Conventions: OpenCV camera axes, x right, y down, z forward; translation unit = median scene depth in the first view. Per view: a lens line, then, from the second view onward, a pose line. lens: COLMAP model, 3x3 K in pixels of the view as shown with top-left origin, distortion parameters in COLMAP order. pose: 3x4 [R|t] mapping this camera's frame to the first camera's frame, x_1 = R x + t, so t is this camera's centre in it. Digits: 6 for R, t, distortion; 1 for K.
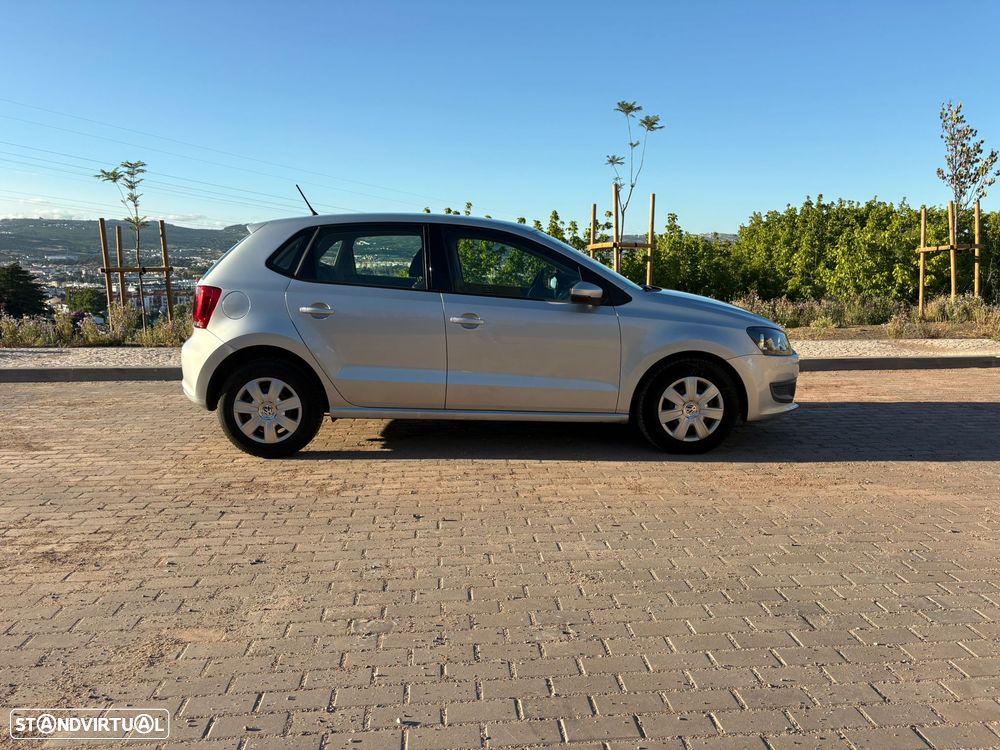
lens RADIAL K [[739.2, 0, 500.9], [0, 739.2, 379.0], [0, 0, 1]] dist [0.027496, -0.016548]
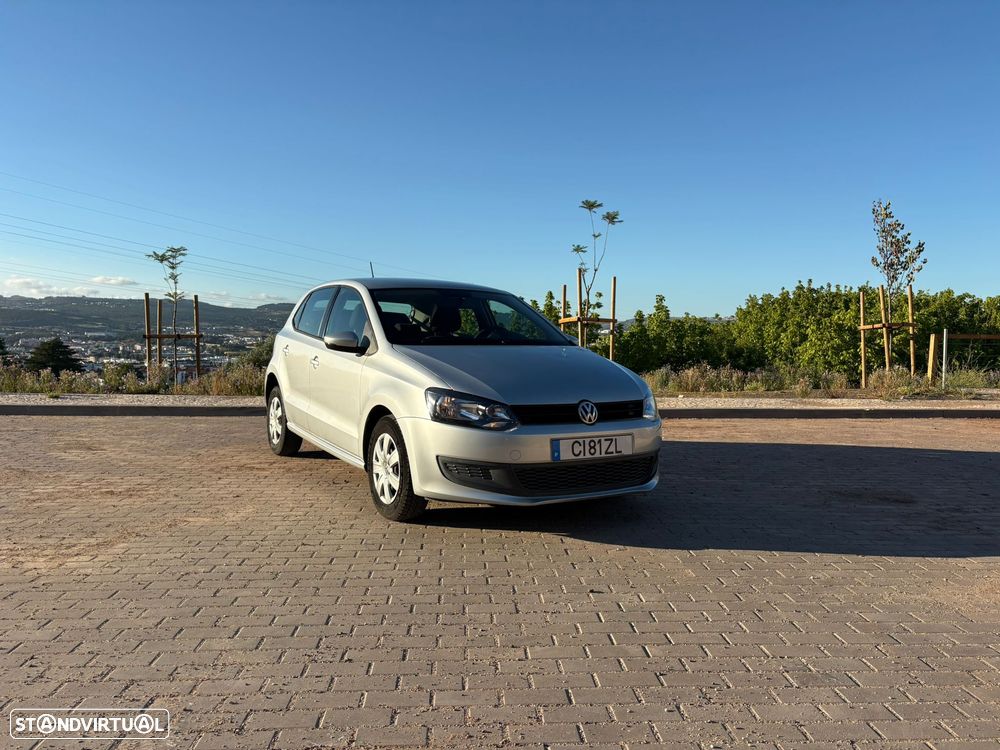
lens RADIAL K [[738.1, 0, 499.0], [0, 738.1, 379.9], [0, 0, 1]] dist [0.031170, -0.018497]
pose [[0.999300, 0.012614, -0.035225, 0.068253], [-0.016273, 0.994277, -0.105582, 0.036857], [0.033692, 0.106081, 0.993787, -0.141240]]
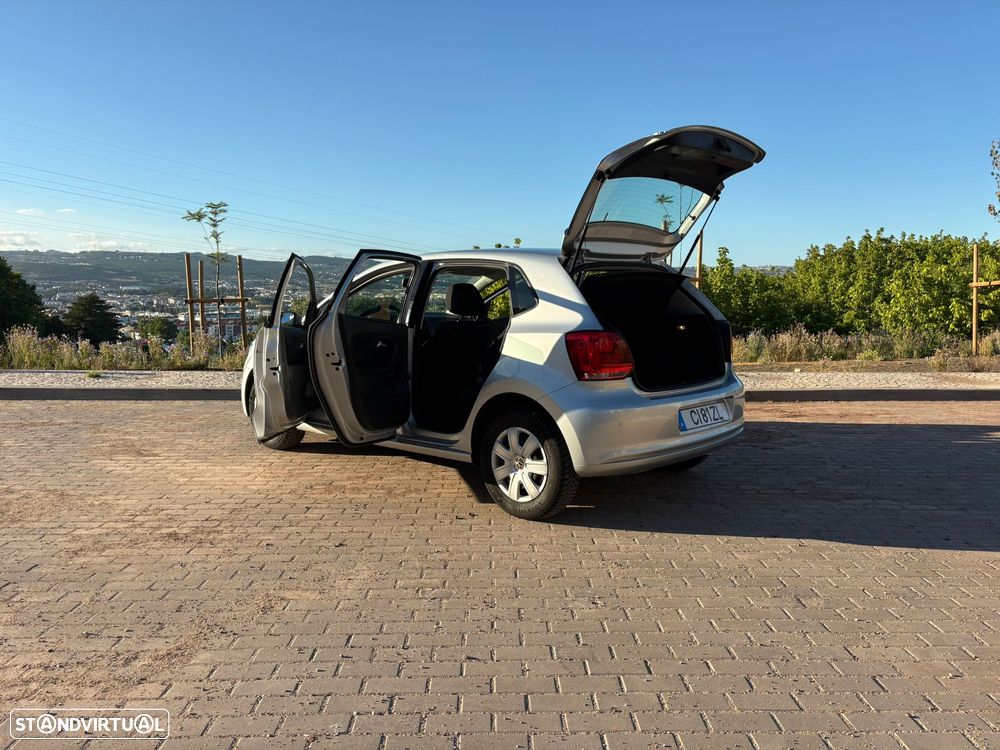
lens RADIAL K [[739.2, 0, 500.9], [0, 739.2, 379.0], [0, 0, 1]] dist [0.027496, -0.016548]
pose [[0.997364, 0.012550, -0.071464, 0.003261], [-0.015532, 0.999025, -0.041324, 0.005481], [0.070875, 0.042326, 0.996587, -0.044795]]
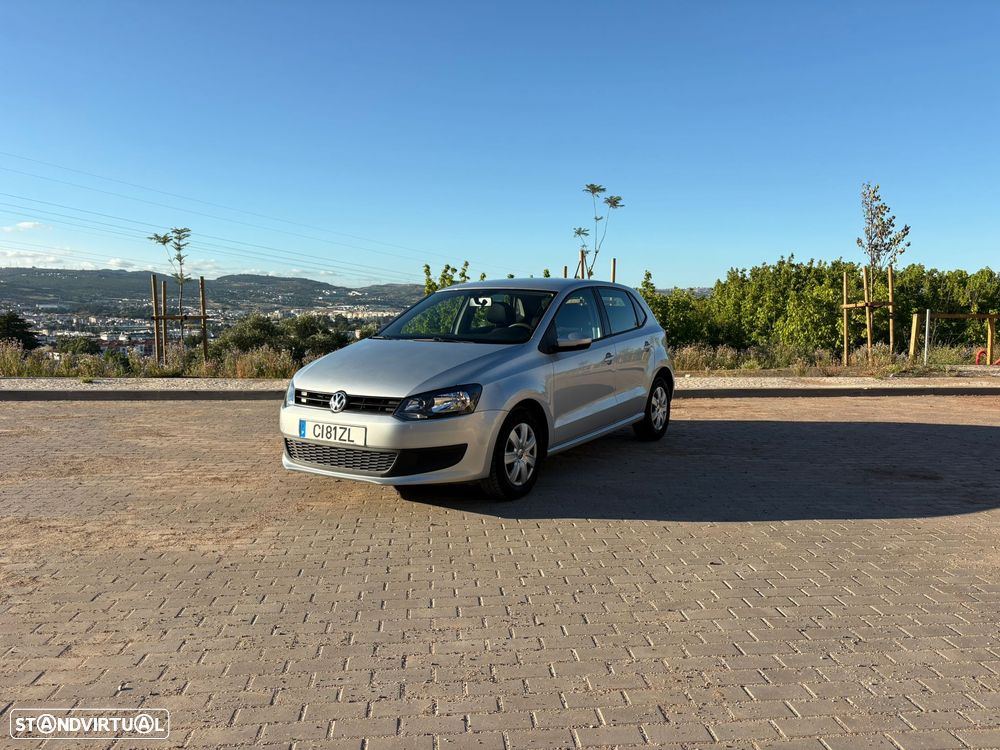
lens RADIAL K [[738.1, 0, 497.8], [0, 738.1, 380.5], [0, 0, 1]] dist [0.025911, -0.008057]
pose [[0.999925, 0.006952, 0.010111, 0.006740], [-0.006263, 0.997756, -0.066666, 0.029106], [-0.010552, 0.066598, 0.997724, -0.179318]]
